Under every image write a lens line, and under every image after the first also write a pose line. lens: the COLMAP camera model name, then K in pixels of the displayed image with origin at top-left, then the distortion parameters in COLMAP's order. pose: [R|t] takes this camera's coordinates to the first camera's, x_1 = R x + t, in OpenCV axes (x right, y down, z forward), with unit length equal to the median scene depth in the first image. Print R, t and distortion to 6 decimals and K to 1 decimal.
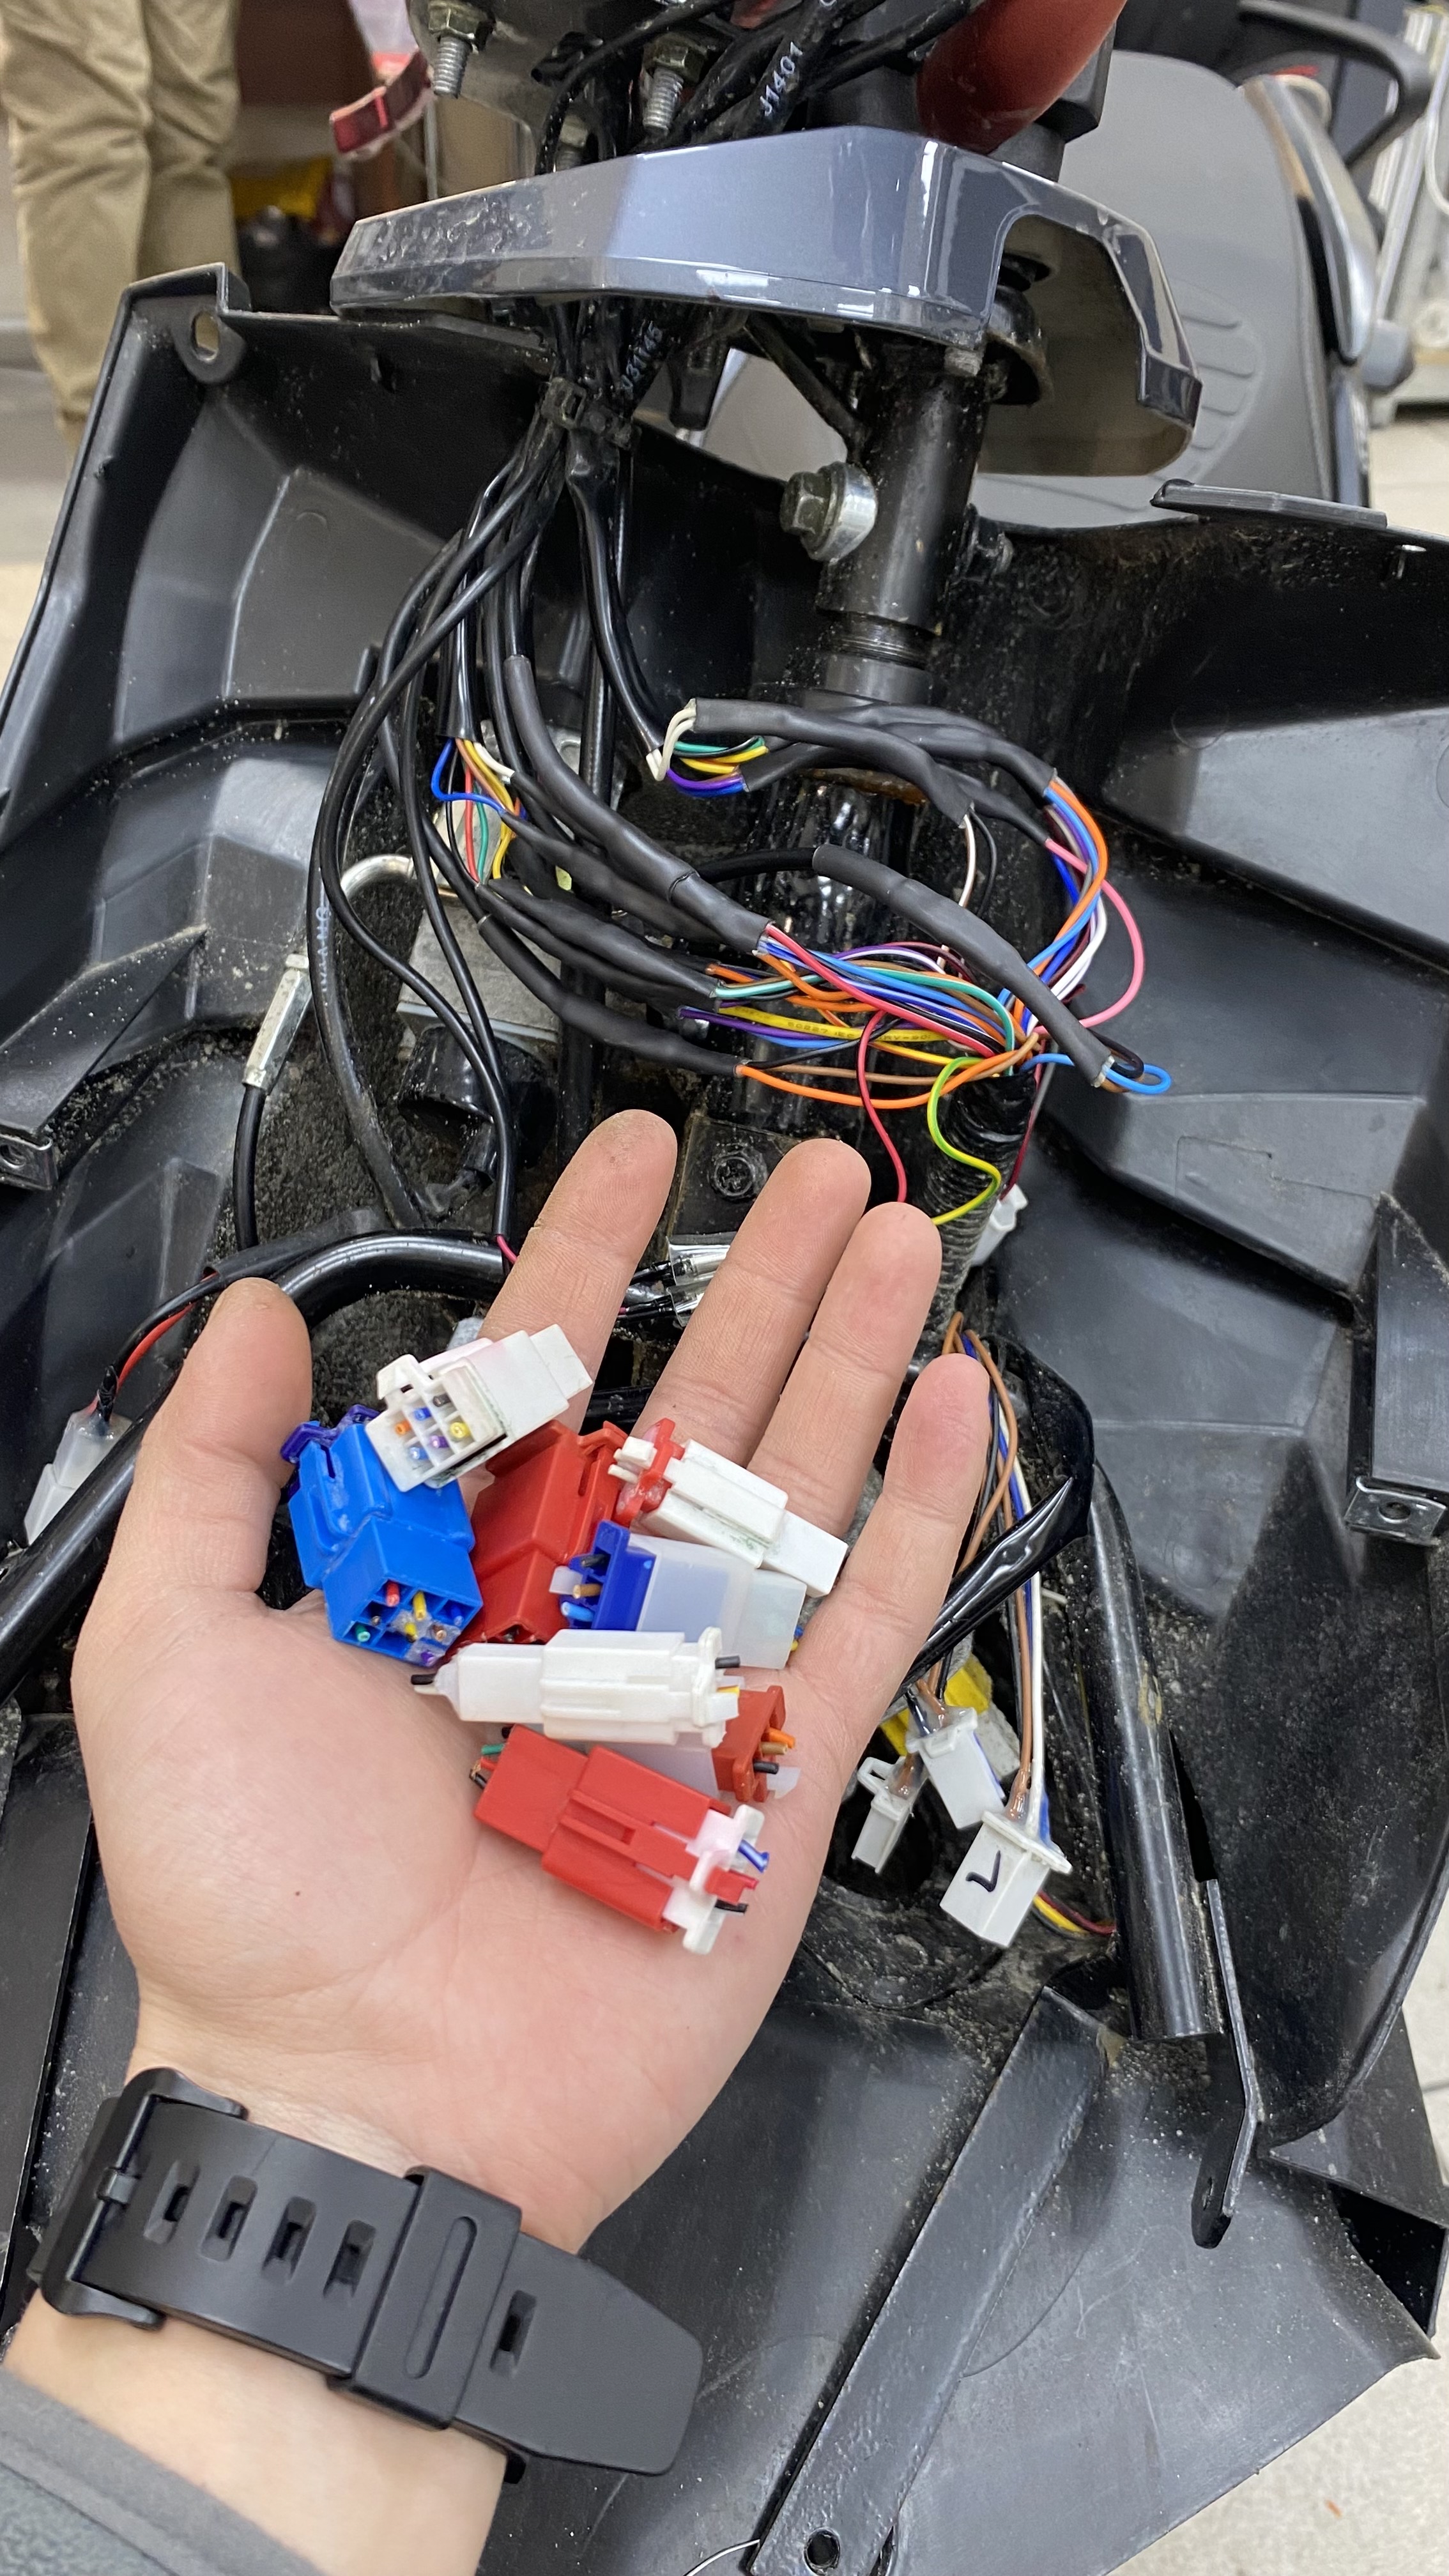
lens RADIAL K [[1833.0, 0, 724.5], [0, 1833.0, 1288.0], [0, 0, 1]] dist [-0.036325, 0.035370]
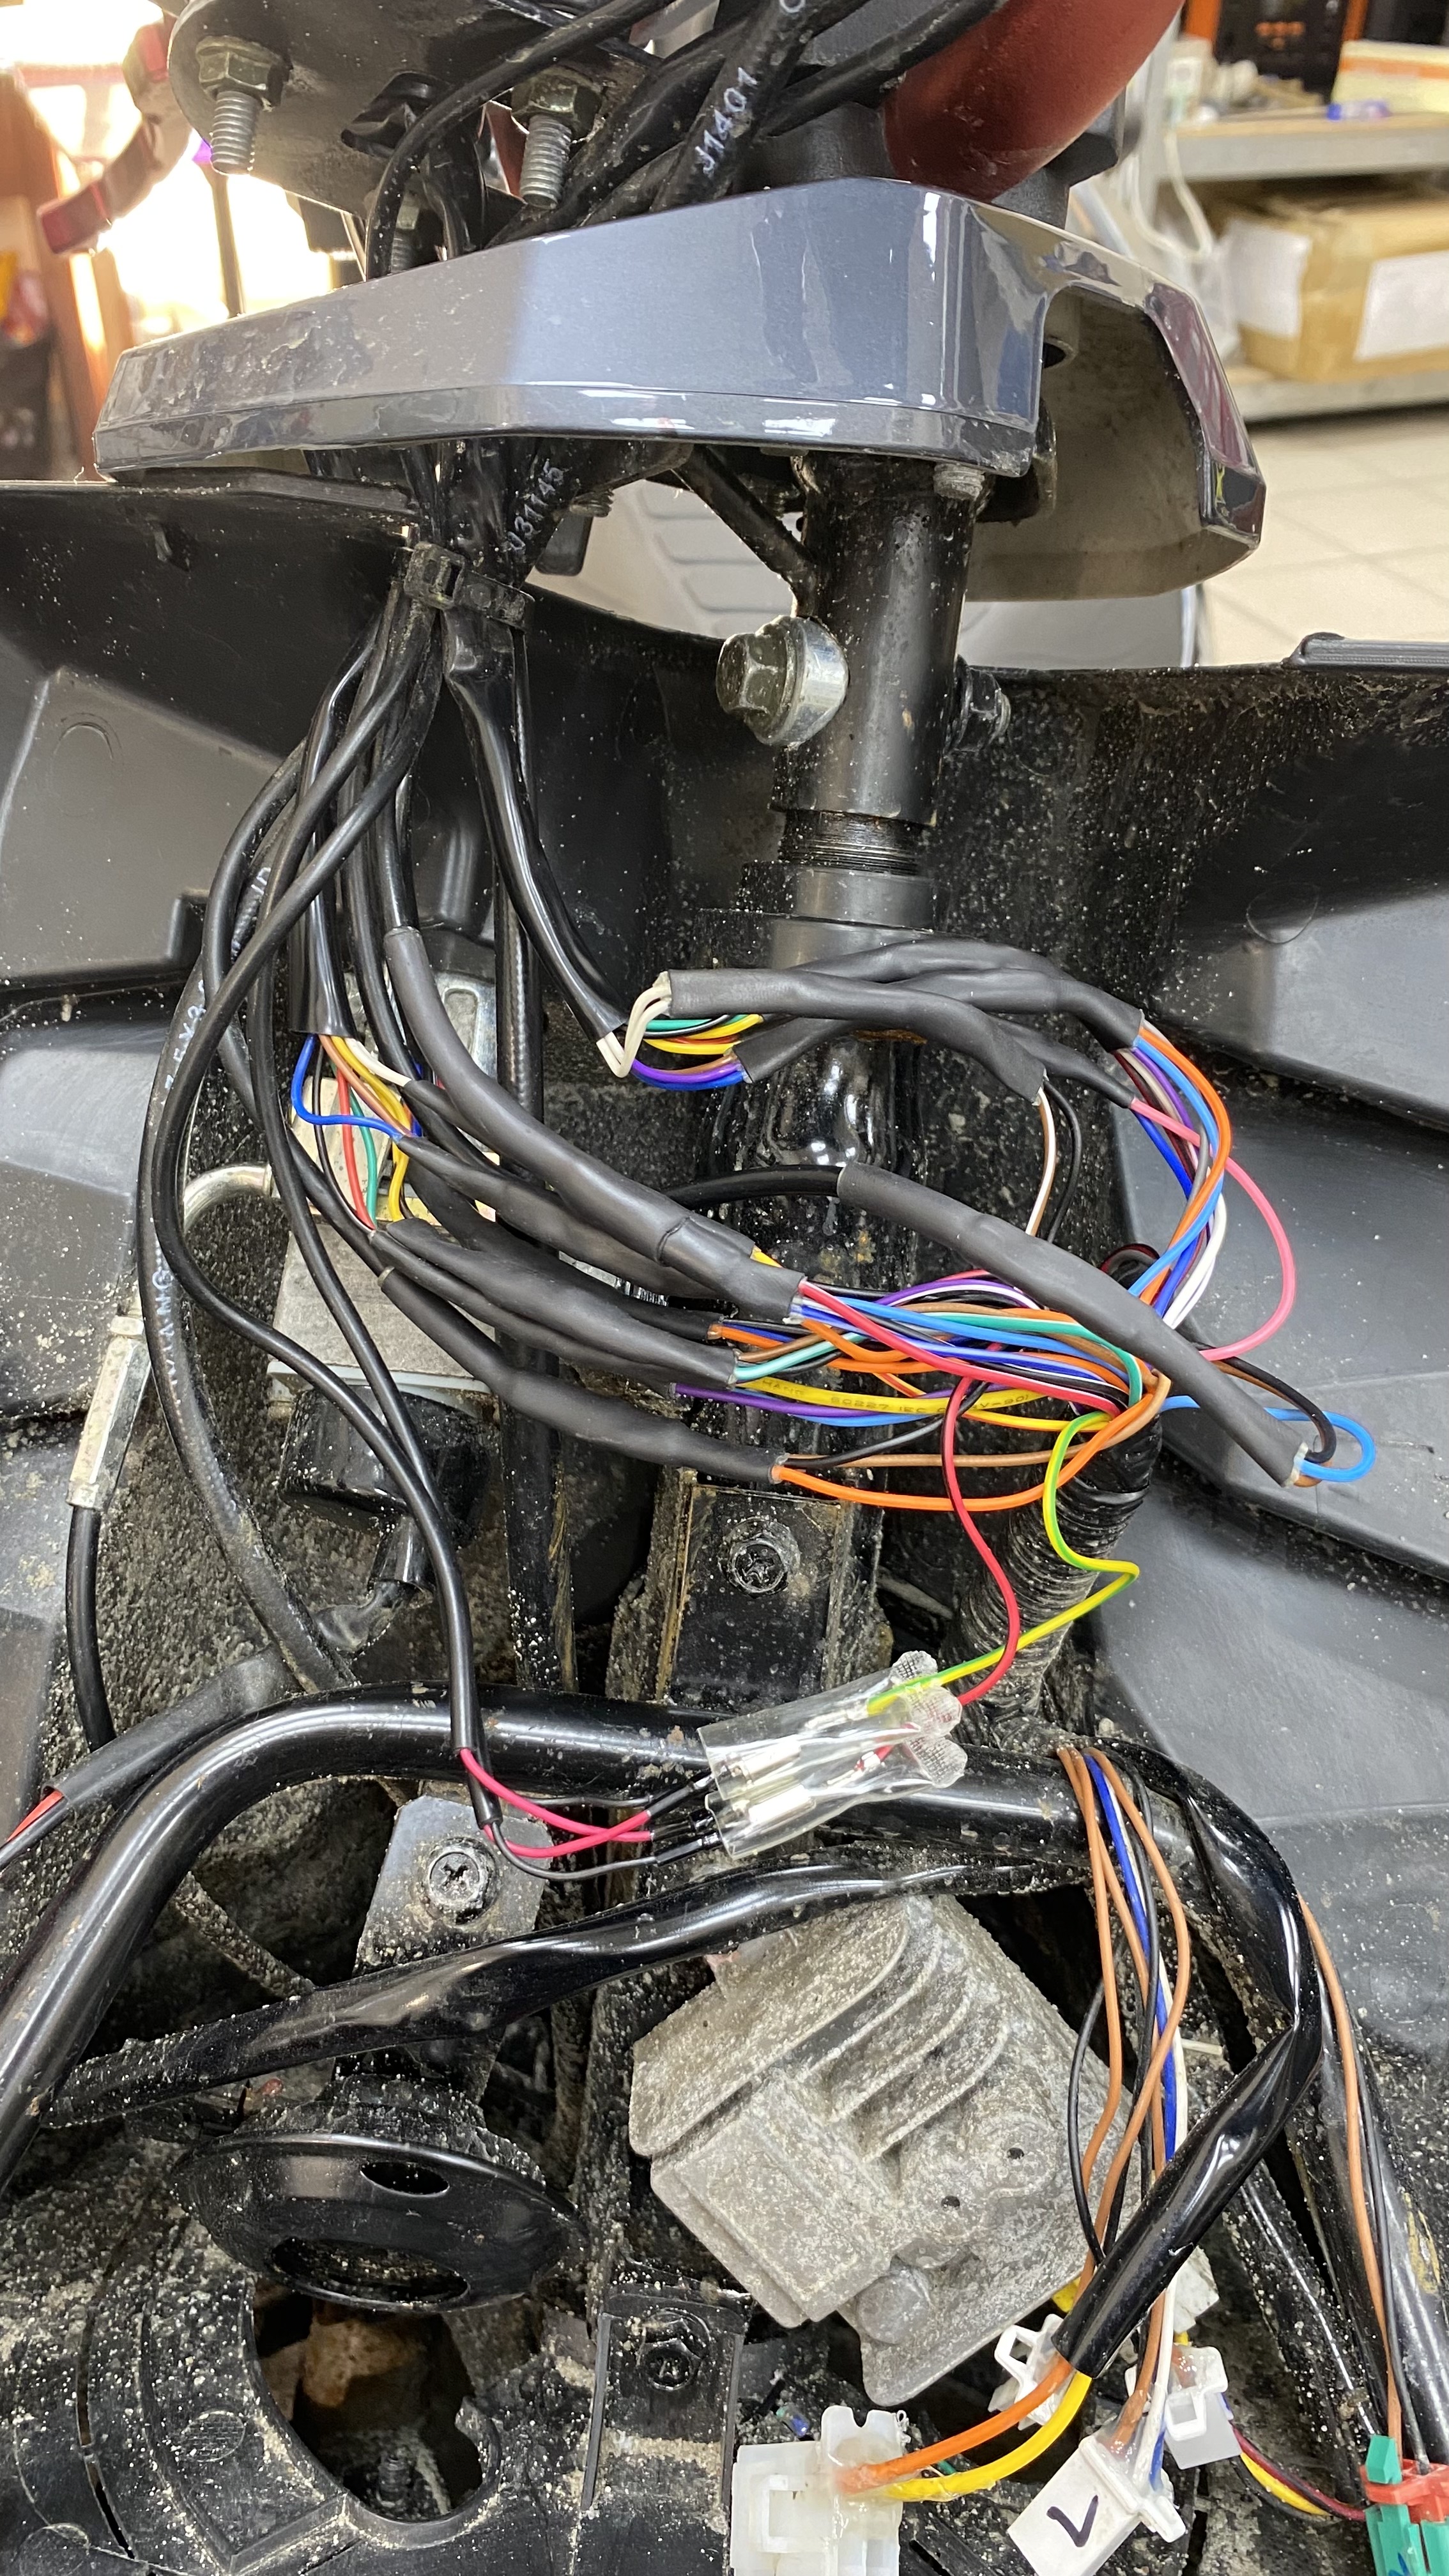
lens RADIAL K [[1892.6, 0, 724.5], [0, 1892.6, 1288.0], [0, 0, 1]] dist [-0.001255, 0.003073]
pose [[0.990082, -0.106284, 0.091879, -0.067243], [0.110477, 0.992999, -0.041805, -0.145979], [-0.086792, 0.051541, 0.994892, 0.231334]]
